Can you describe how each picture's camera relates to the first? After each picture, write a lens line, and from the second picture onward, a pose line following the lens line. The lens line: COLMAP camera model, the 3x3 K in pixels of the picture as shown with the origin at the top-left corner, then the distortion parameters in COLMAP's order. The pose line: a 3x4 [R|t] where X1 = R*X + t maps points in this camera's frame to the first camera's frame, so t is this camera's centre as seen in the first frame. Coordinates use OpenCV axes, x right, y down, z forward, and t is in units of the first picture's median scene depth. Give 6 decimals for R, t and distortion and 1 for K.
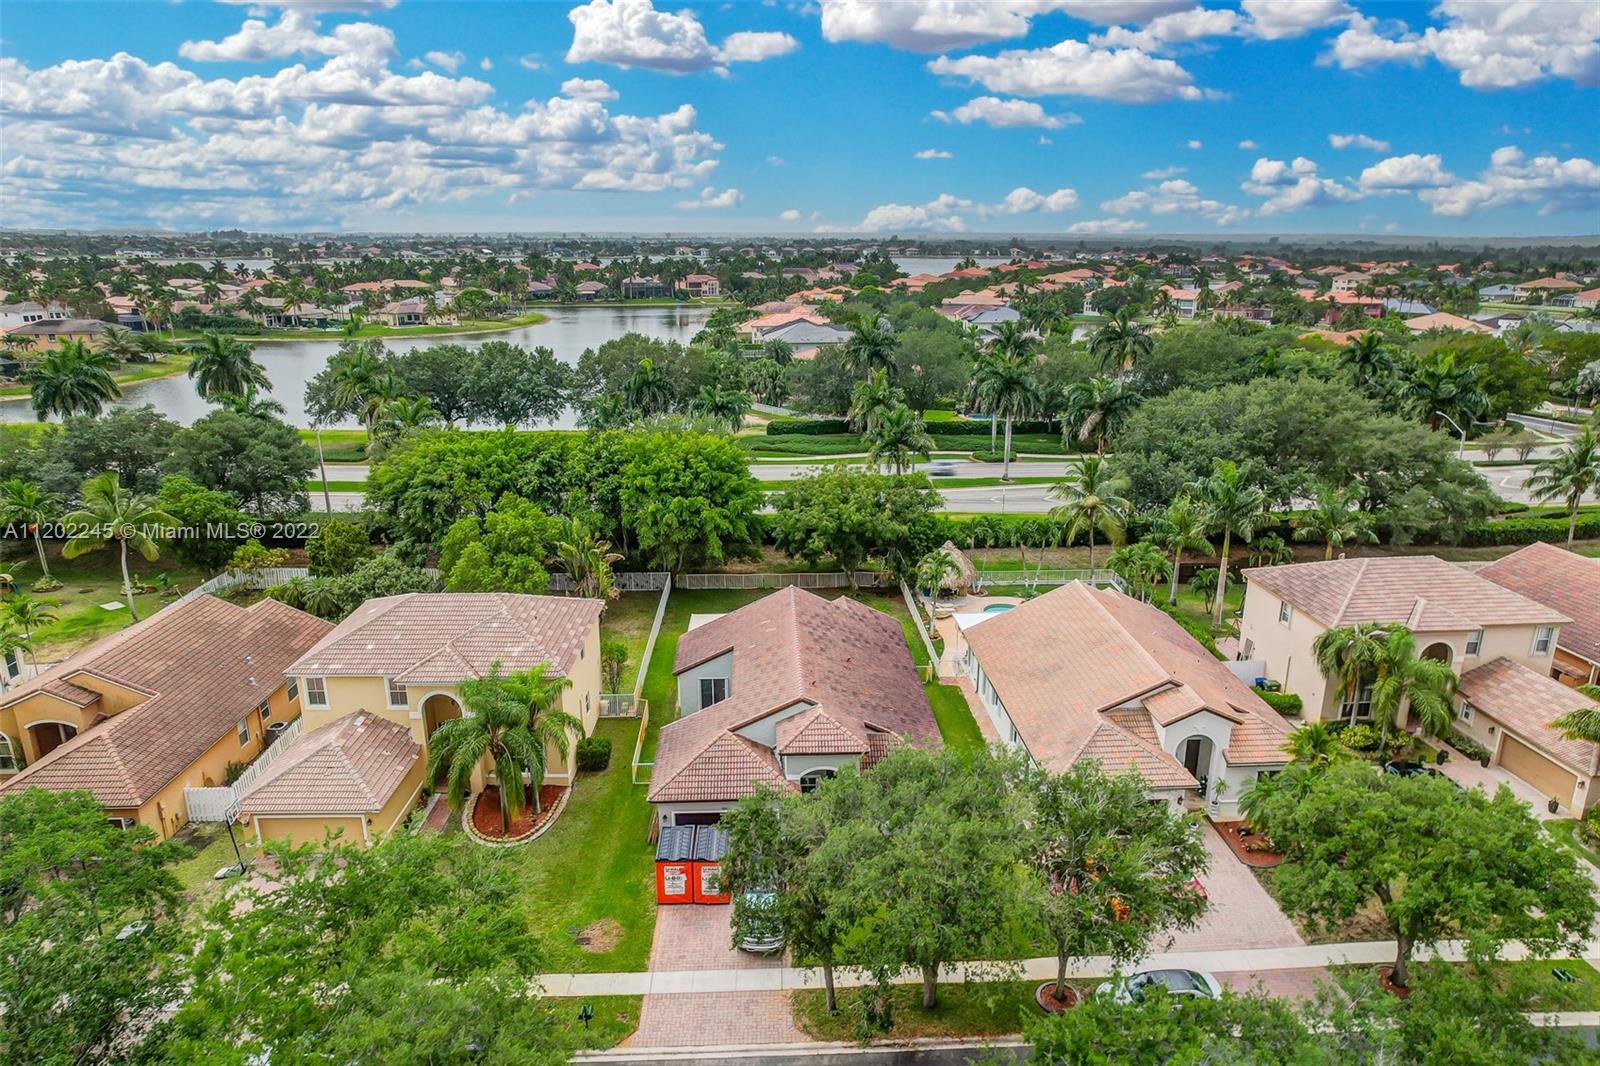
lens RADIAL K [[1004.9, 0, 820.2], [0, 1004.9, 531.2], [0, 0, 1]] dist [-0.001788, 0.000415]
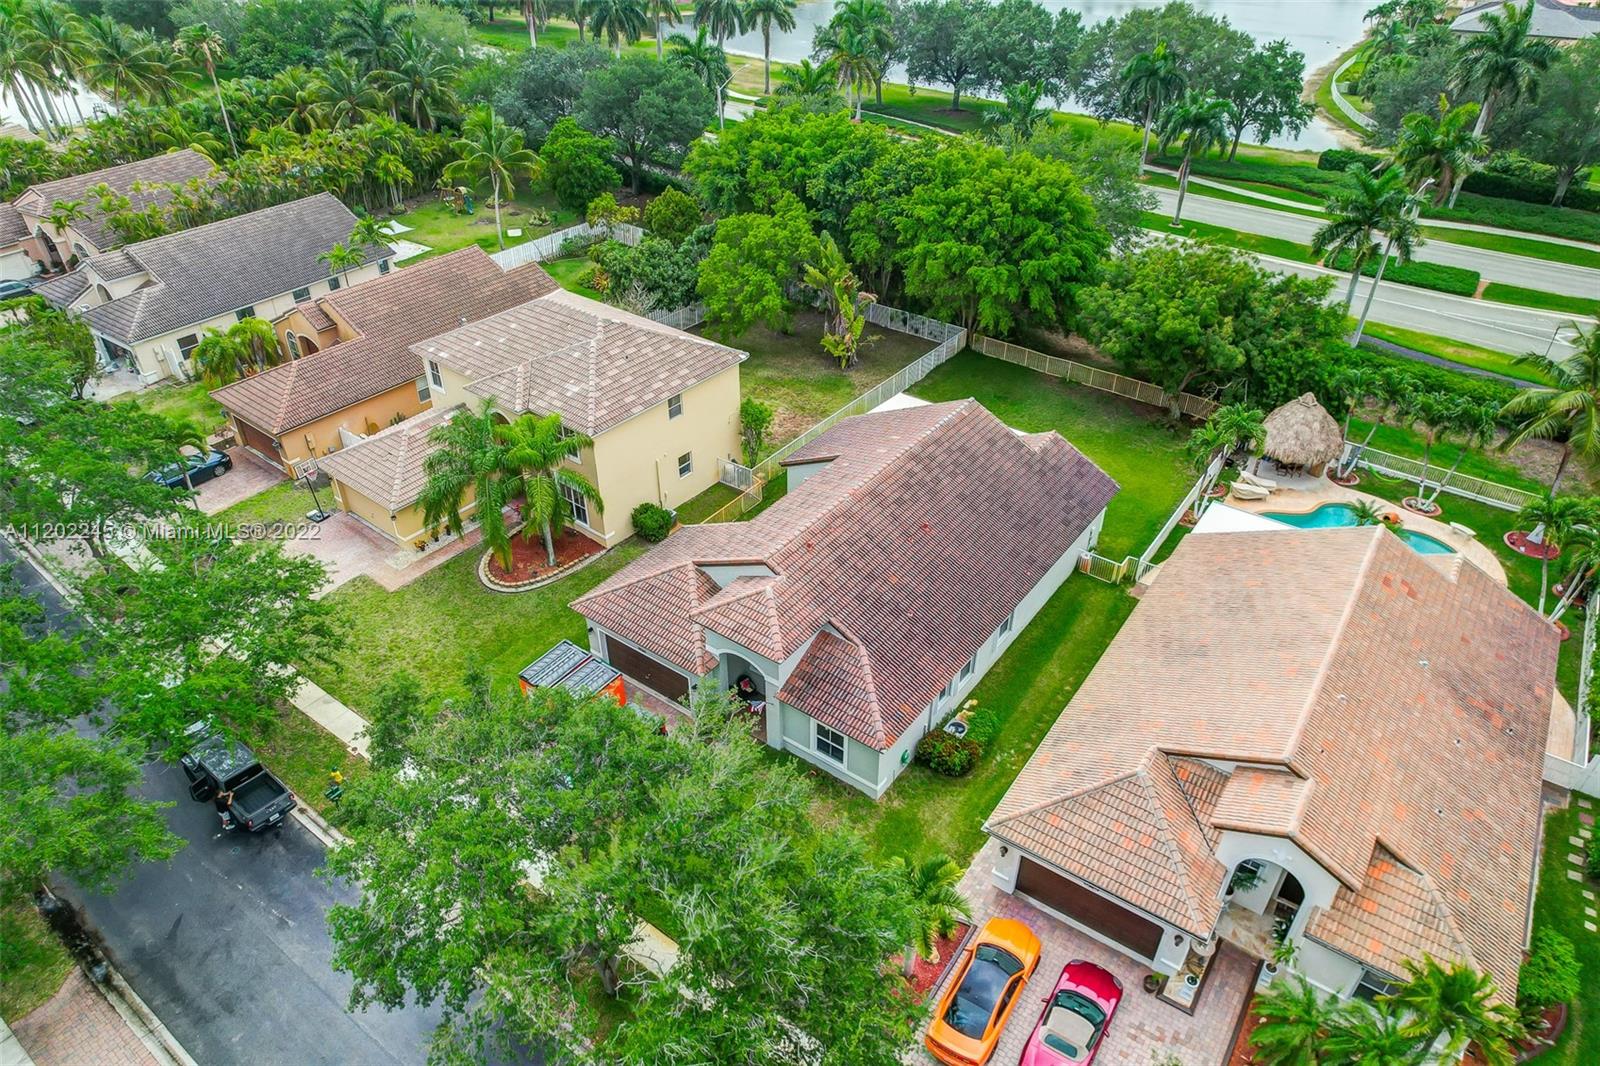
lens RADIAL K [[990.2, 0, 801.4], [0, 990.2, 593.3], [0, 0, 1]] dist [-0.074871, 0.000218]
pose [[0.785984, 0.389664, -0.479991, 0.250497], [-0.188654, 0.890509, 0.414008, -0.086488], [0.588760, -0.234852, 0.773438, 0.286749]]
